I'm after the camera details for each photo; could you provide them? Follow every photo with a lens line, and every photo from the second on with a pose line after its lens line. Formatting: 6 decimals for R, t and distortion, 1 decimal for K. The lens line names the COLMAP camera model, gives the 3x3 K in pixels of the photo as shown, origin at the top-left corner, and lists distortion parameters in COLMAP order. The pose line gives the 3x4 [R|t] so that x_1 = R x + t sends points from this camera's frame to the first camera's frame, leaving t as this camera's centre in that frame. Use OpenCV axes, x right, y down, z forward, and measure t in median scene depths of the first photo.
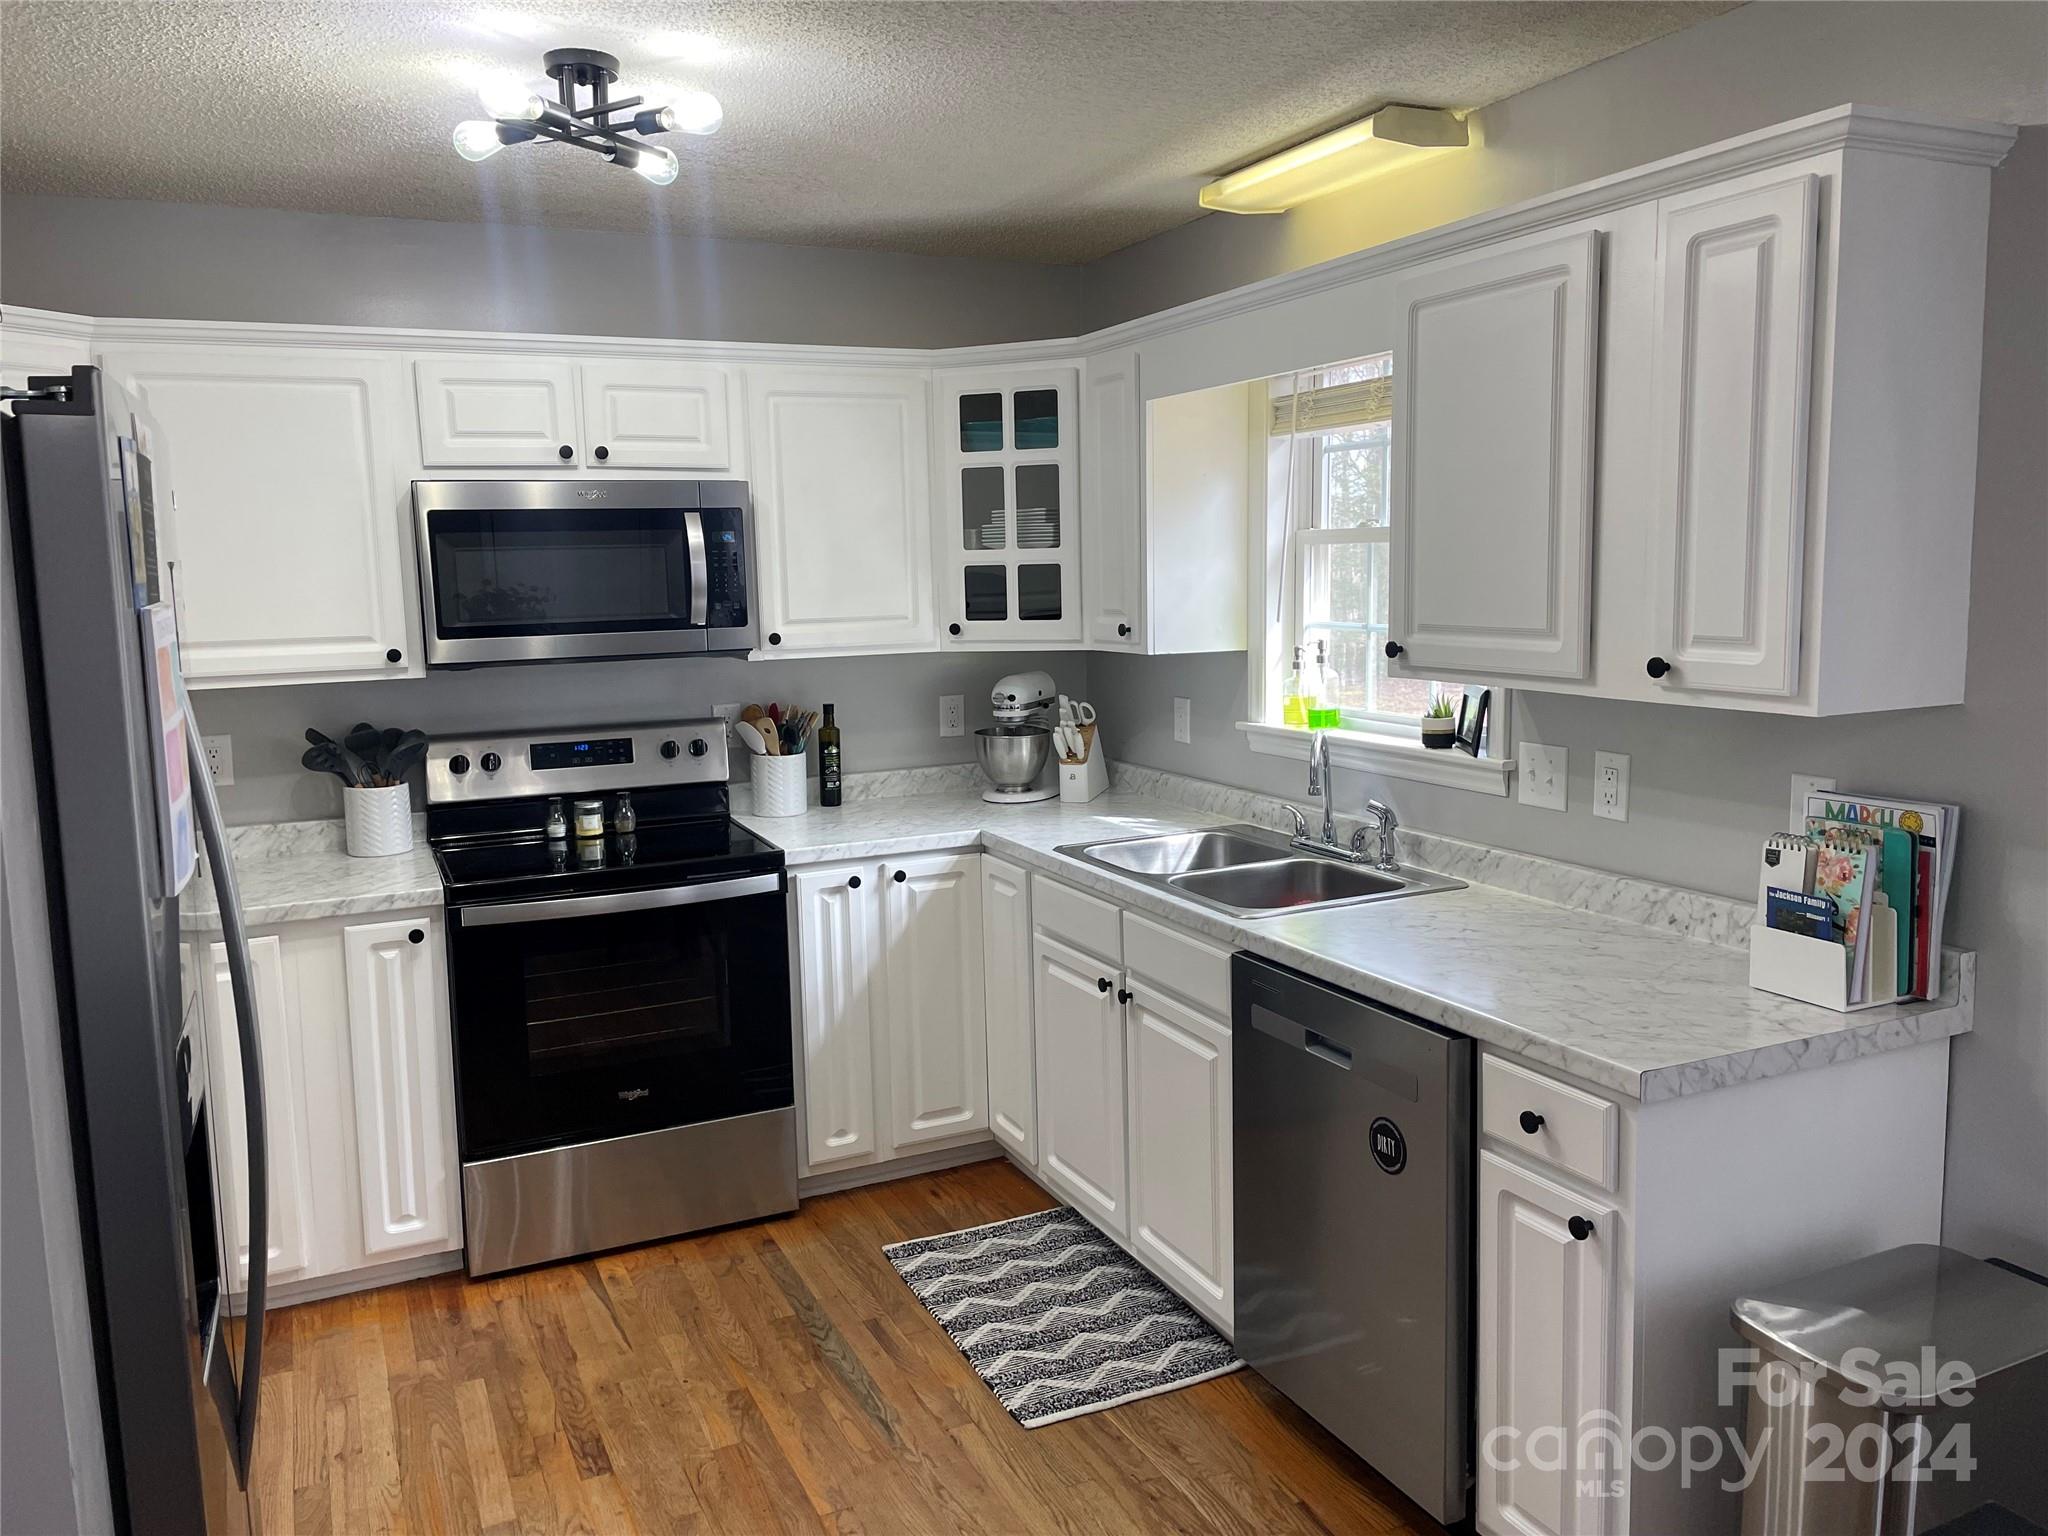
lens RADIAL K [[1554.3, 0, 1024.0], [0, 1554.3, 768.0], [0, 0, 1]] dist [0.053161, -0.000468]
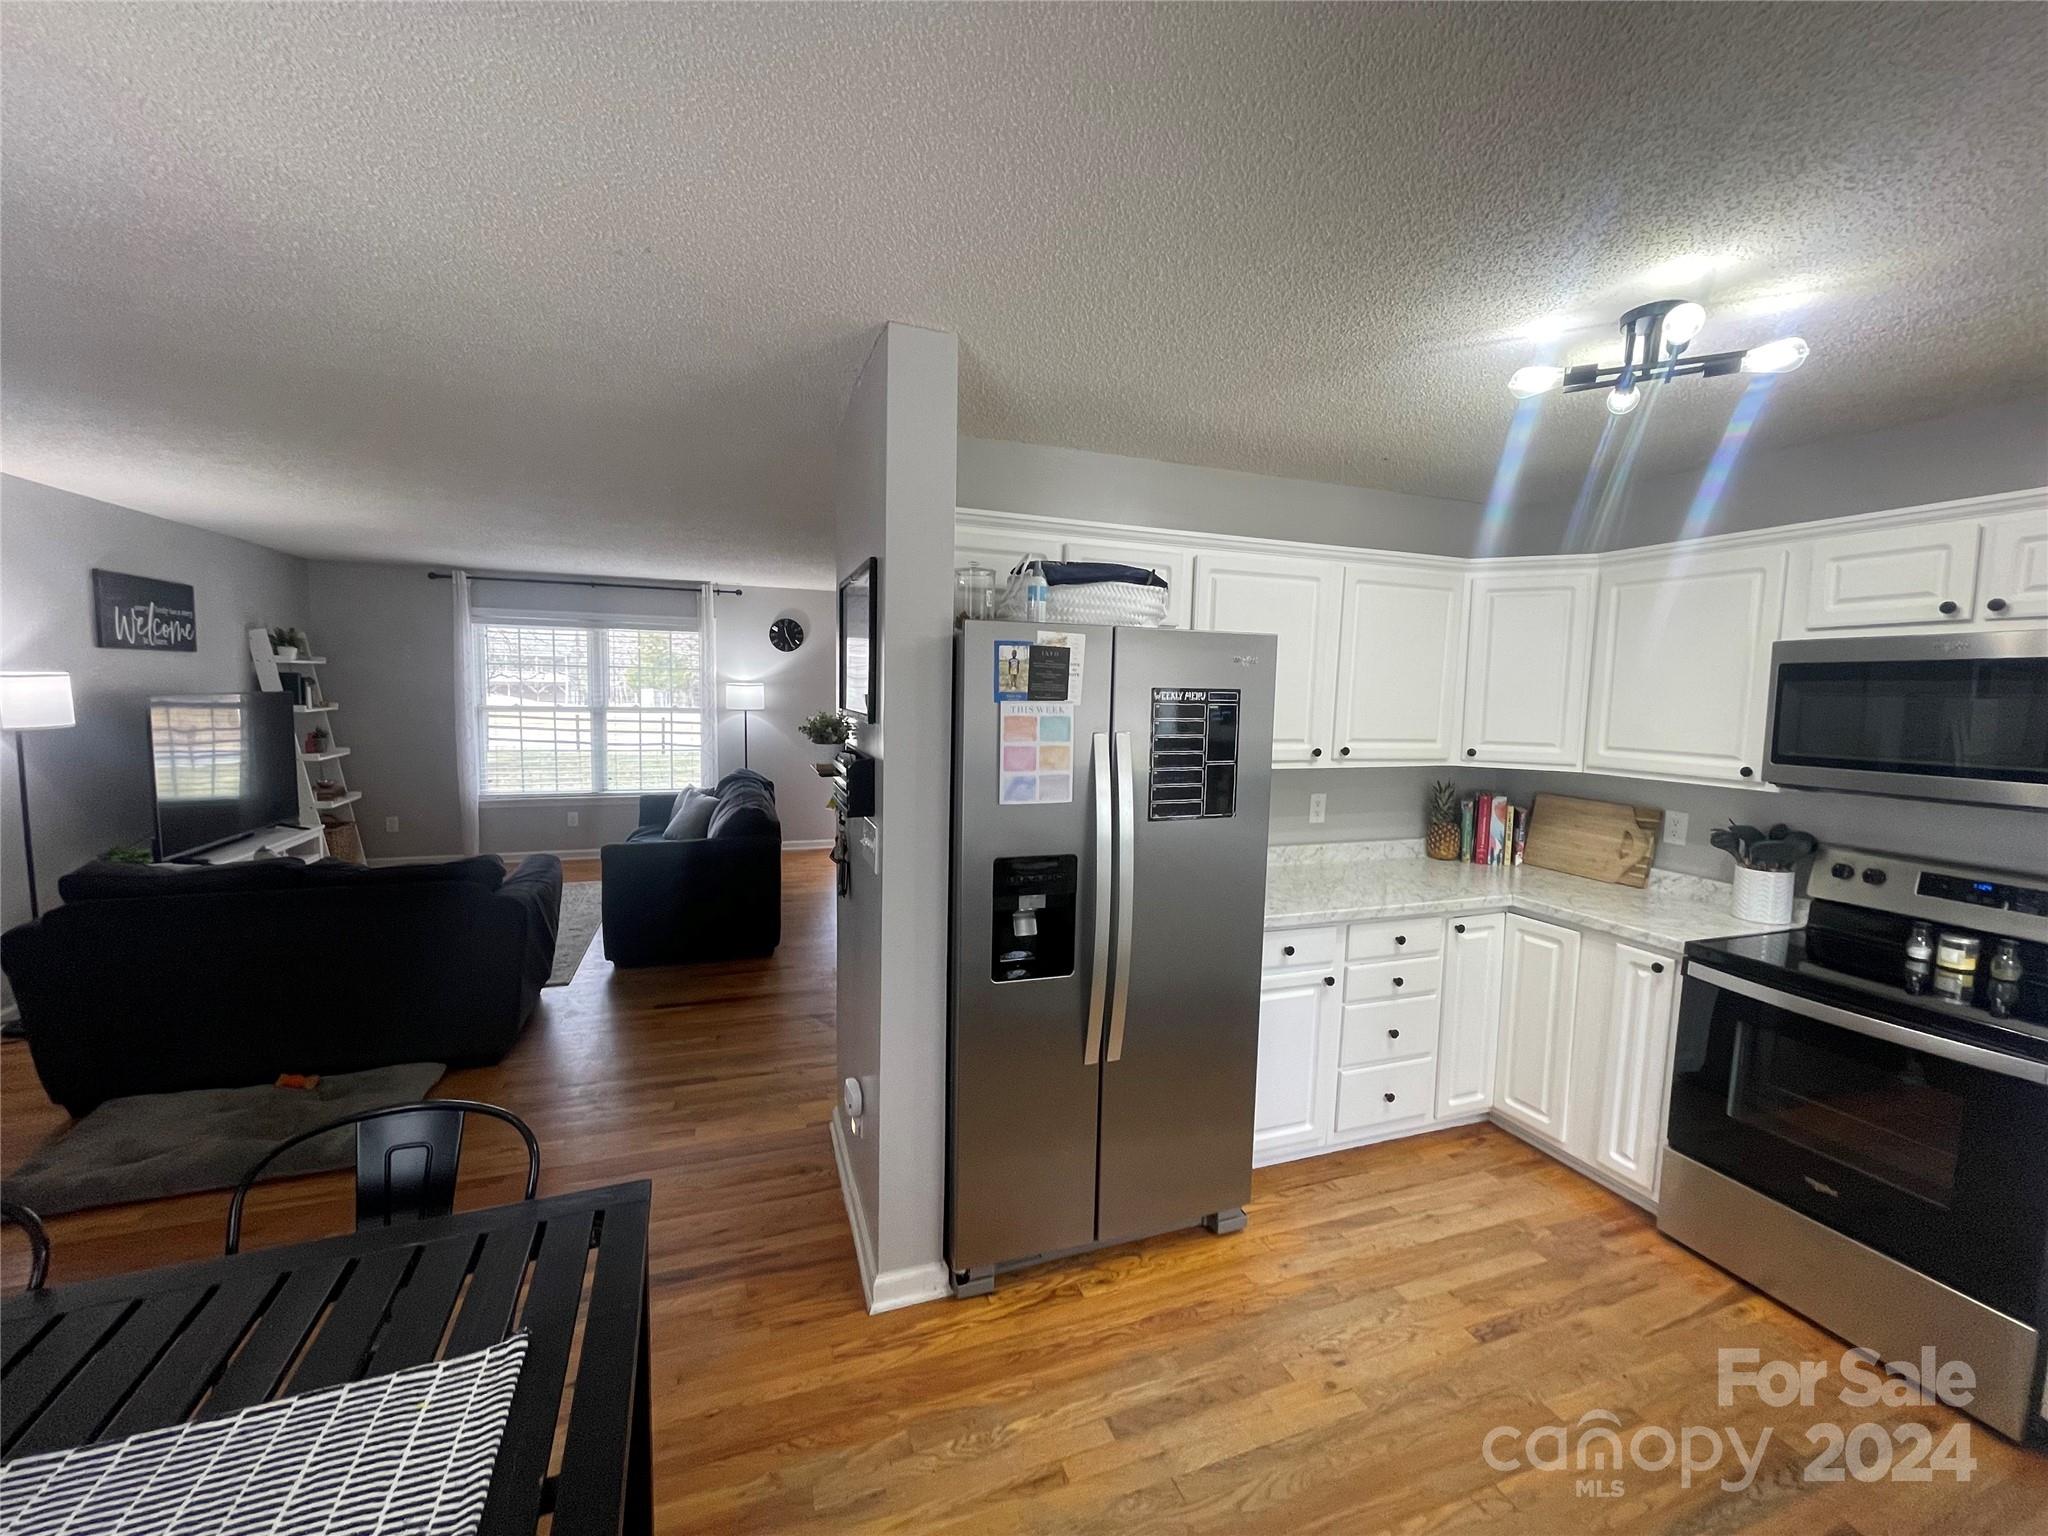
lens RADIAL K [[832.7, 0, 1017.7], [0, 832.7, 775.6], [0, 0, 1]] dist [-0.000254, -0.000089]
pose [[-0.084742, 0.130672, -0.987797, 0.351570], [-0.157708, 0.977108, 0.142788, -0.072238], [0.983843, 0.167884, -0.062194, 0.437441]]
